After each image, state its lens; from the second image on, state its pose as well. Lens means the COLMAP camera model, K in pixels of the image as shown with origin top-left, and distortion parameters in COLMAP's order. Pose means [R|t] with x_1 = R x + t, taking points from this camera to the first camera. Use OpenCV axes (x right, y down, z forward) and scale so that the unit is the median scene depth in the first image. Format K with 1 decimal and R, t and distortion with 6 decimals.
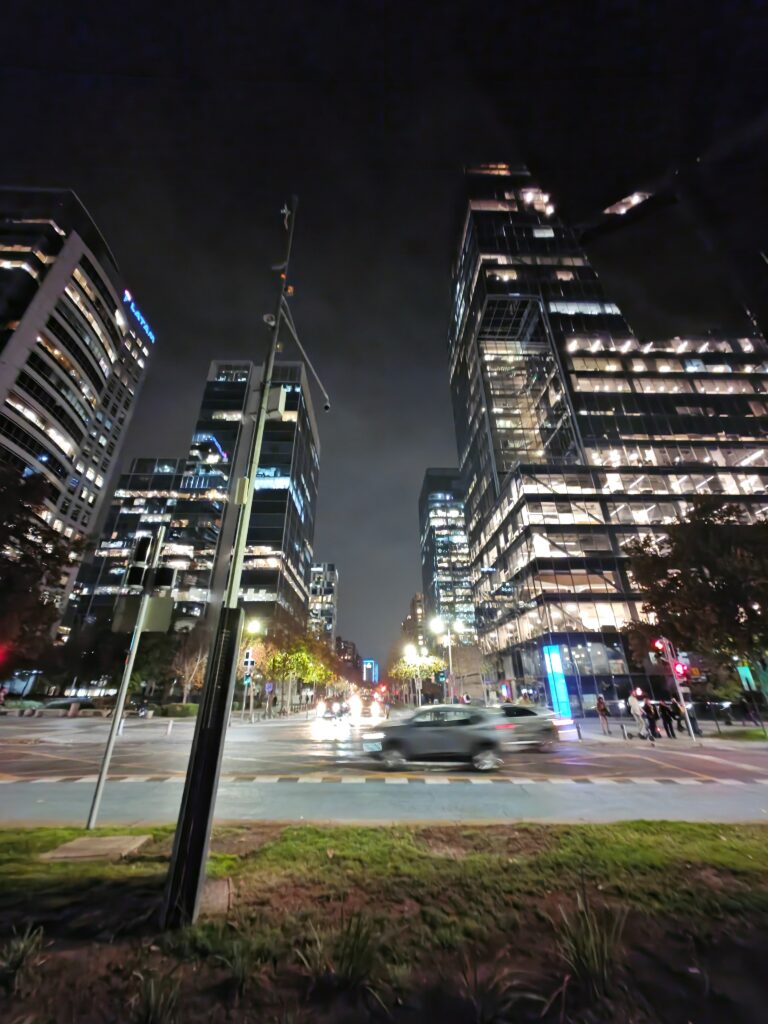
lens RADIAL K [[386.9, 0, 386.9], [0, 386.9, 511.1], [0, 0, 1]] dist [0.000209, 0.000053]
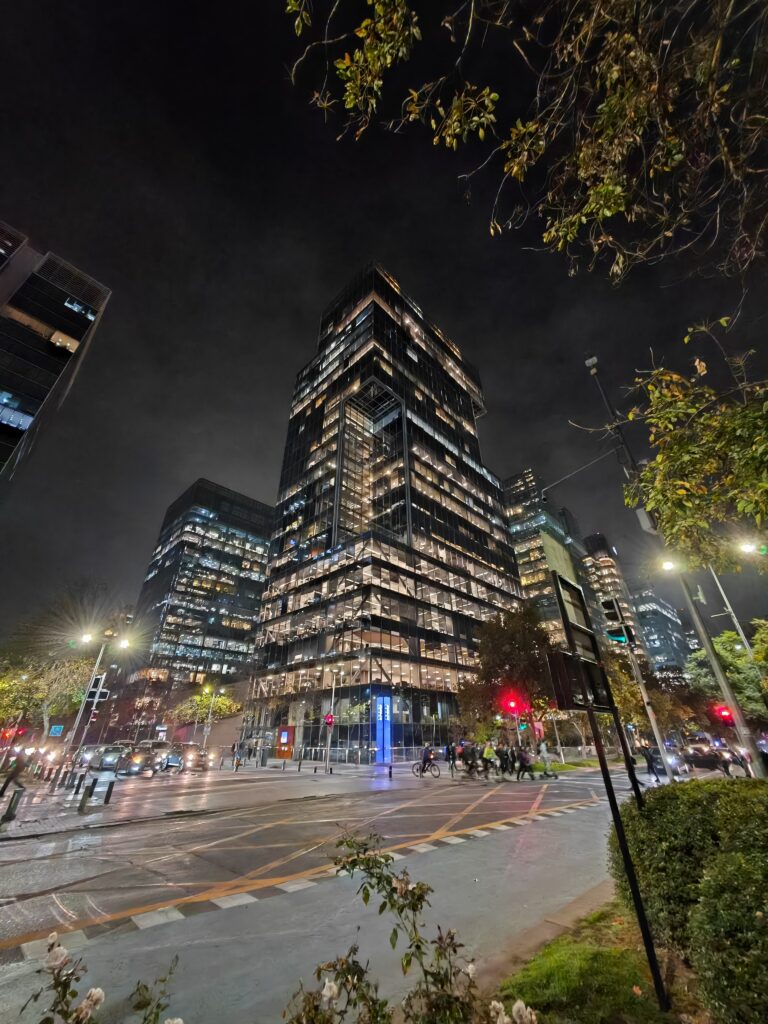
lens RADIAL K [[386.9, 0, 386.9], [0, 386.9, 511.1], [0, 0, 1]] dist [0.000209, 0.000053]
pose [[0.712346, 0.355792, 0.604959, -0.256789], [-0.296817, 0.933820, -0.199698, 0.033765], [-0.635974, -0.037308, 0.770808, 0.071136]]
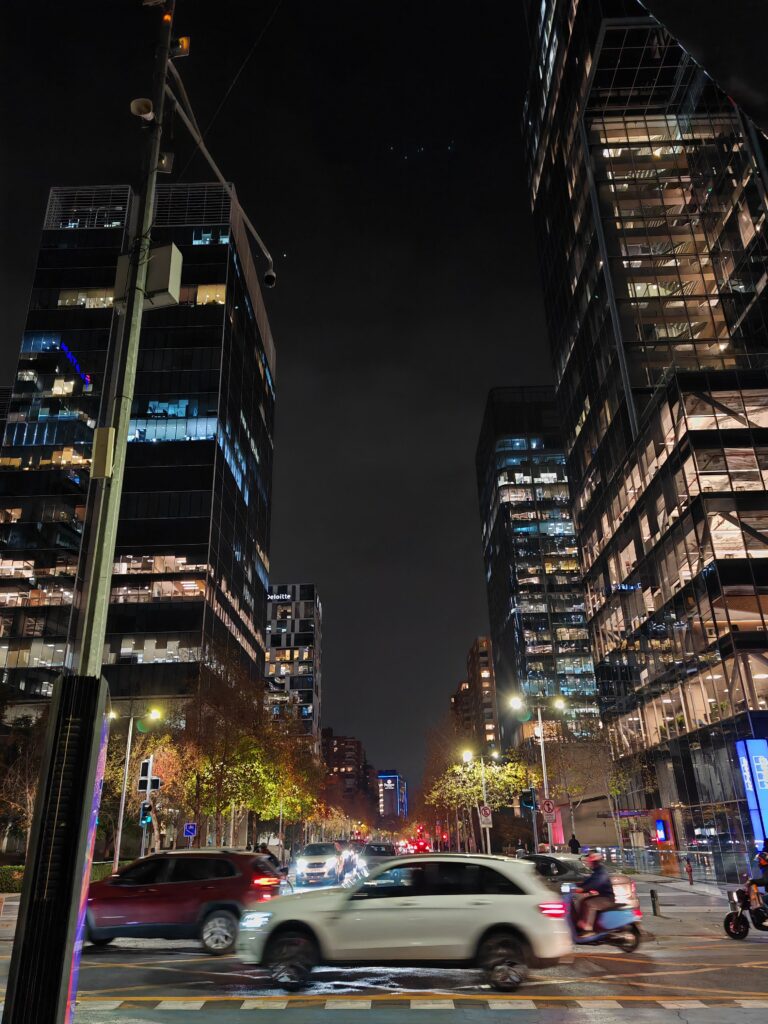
lens RADIAL K [[770.7, 0, 382.0], [0, 770.7, 502.6], [0, 0, 1]] dist [0.071513, -0.074718]
pose [[0.998456, -0.035298, -0.042902, 0.004948], [0.036658, 0.998836, 0.031343, -0.000462], [0.041745, -0.032867, 0.998588, -0.003347]]
